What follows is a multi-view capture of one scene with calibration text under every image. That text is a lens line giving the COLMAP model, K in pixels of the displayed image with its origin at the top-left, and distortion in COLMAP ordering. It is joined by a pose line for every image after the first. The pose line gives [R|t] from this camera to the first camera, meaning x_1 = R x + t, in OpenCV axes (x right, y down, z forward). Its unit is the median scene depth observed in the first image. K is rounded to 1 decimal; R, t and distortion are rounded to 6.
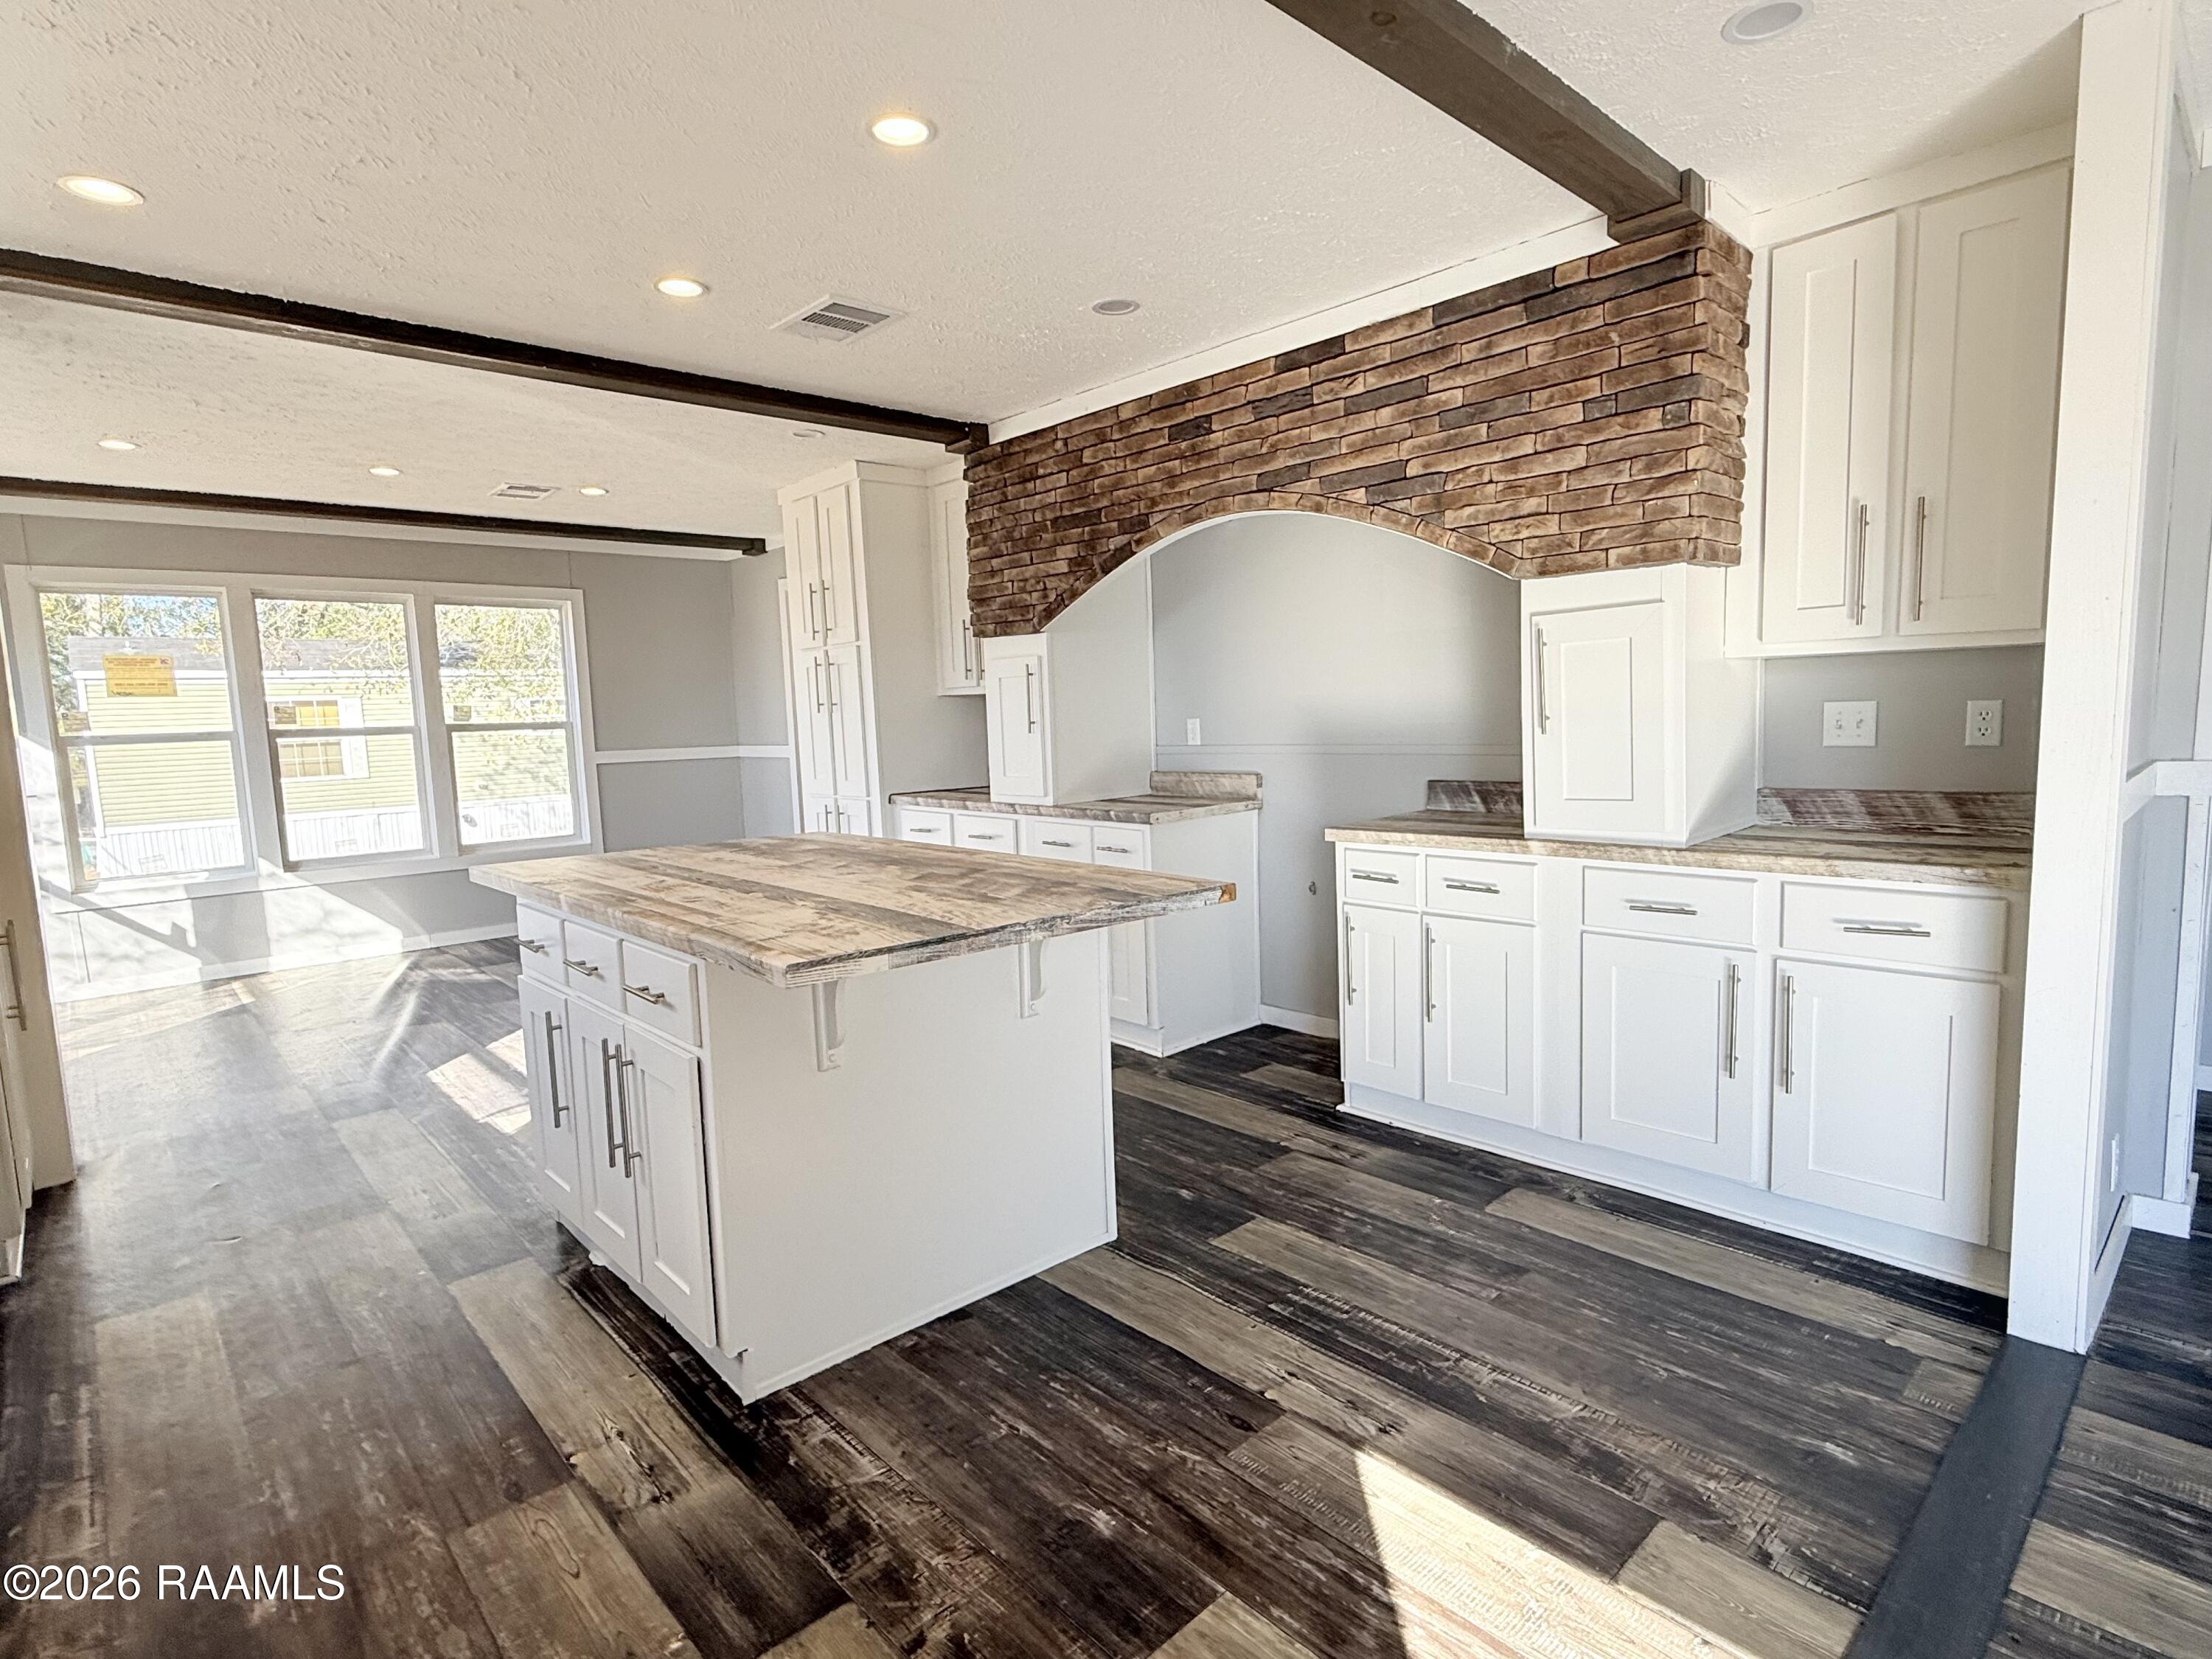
lens RADIAL K [[1129.9, 0, 1075.2], [0, 1129.9, 748.5], [0, 0, 1]] dist [-0.000159, 0.001138]
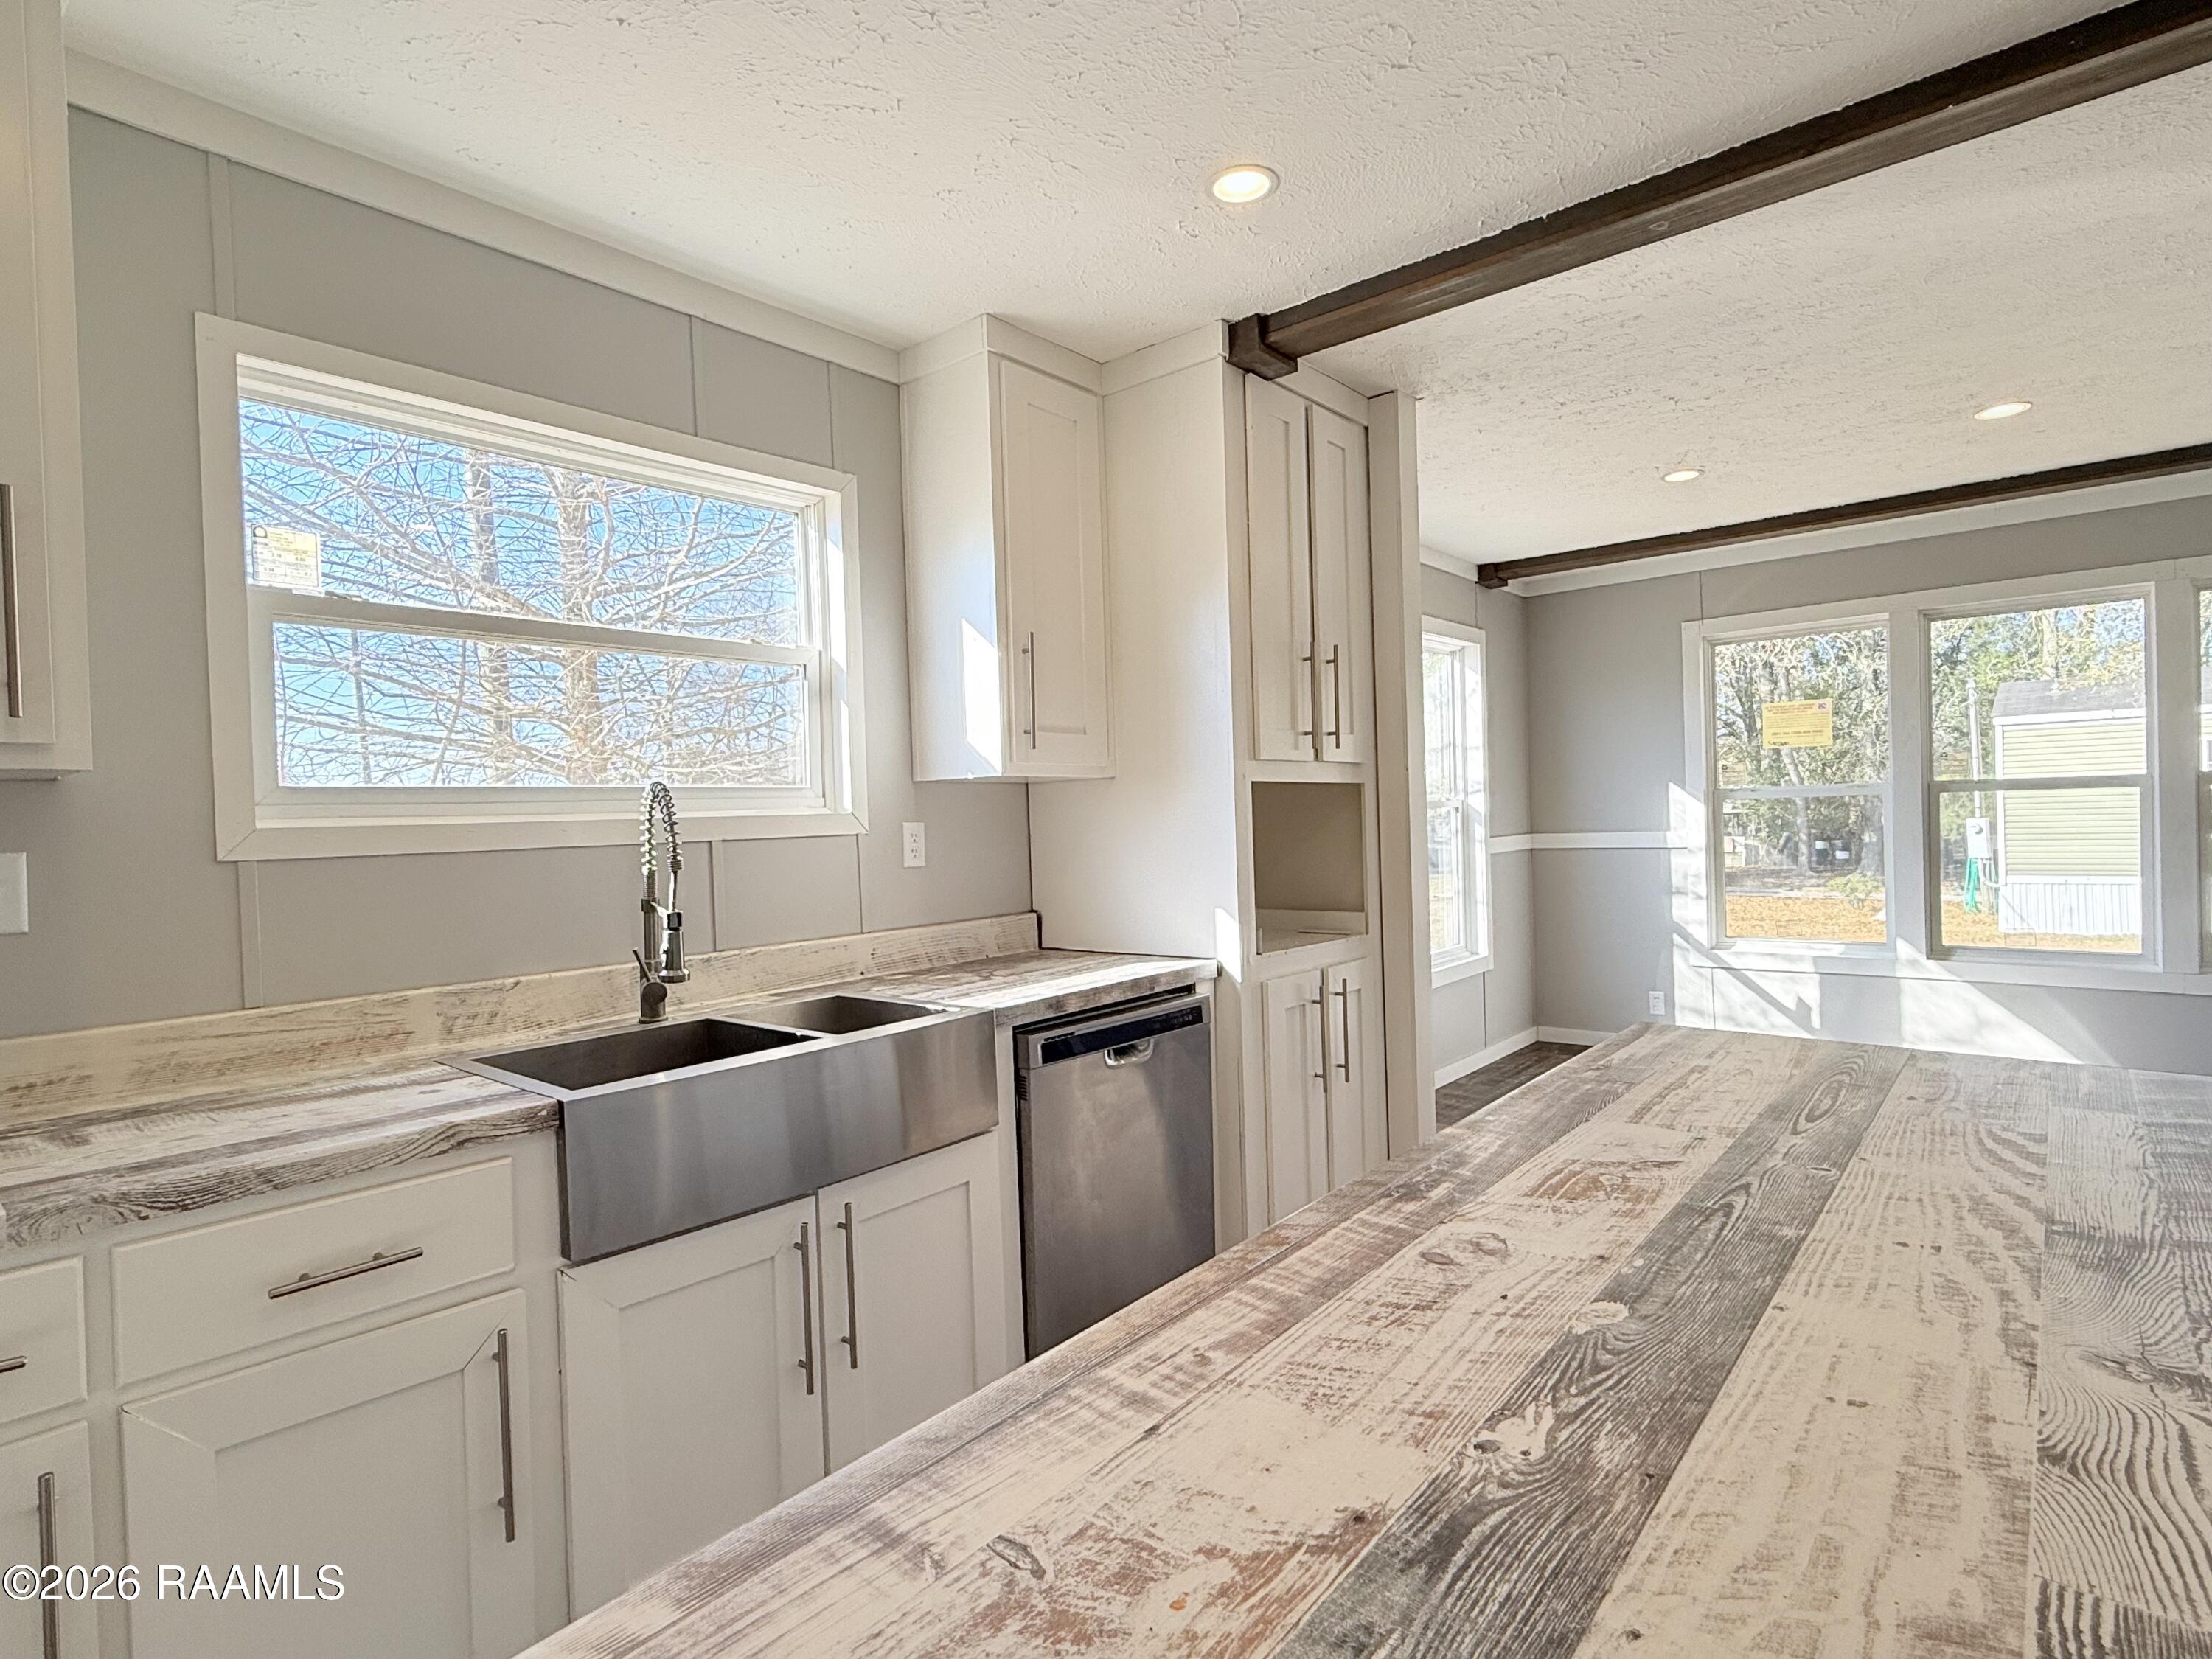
lens RADIAL K [[1129.9, 0, 1103.1], [0, 1129.9, 820.4], [0, 0, 1]] dist [-0.000159, 0.001138]
pose [[0.143879, 0.034678, -0.988987, 0.004813], [-0.010121, 0.999385, 0.033570, -0.010711], [0.989544, 0.005179, 0.144142, 0.317567]]
